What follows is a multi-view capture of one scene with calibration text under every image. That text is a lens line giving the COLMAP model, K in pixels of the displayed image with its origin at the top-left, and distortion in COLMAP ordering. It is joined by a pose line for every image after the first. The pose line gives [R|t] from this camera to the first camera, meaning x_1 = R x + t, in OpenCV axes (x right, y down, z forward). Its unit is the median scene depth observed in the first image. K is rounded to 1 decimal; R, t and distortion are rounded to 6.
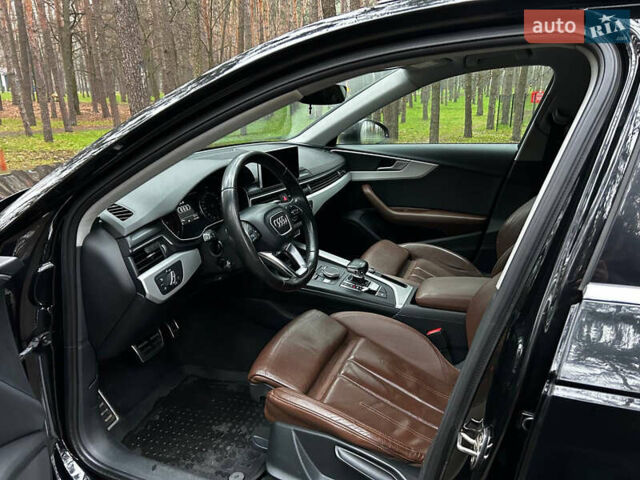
lens RADIAL K [[481.3, 0, 323.2], [0, 481.3, 241.9], [0, 0, 1]] dist [0.049036, -0.054004]
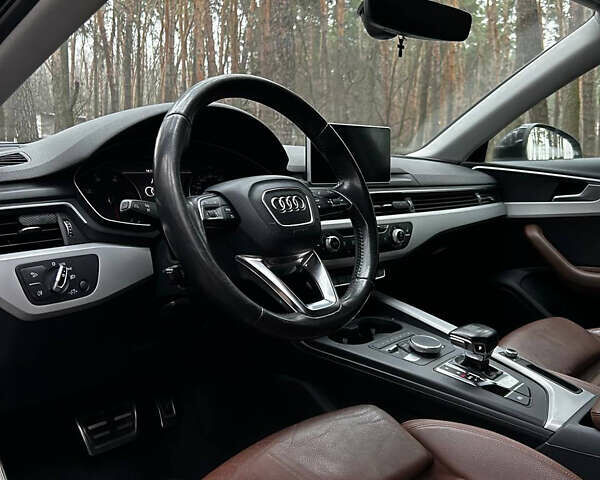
lens RADIAL K [[599.3, 0, 300.0], [0, 599.3, 240.0], [0, 0, 1]] dist [0.005454, -0.011611]
pose [[0.932657, 0.047582, -0.357614, 0.120046], [-0.117016, 0.977570, -0.175109, 0.083089], [0.341261, 0.205164, 0.917305, 0.327234]]
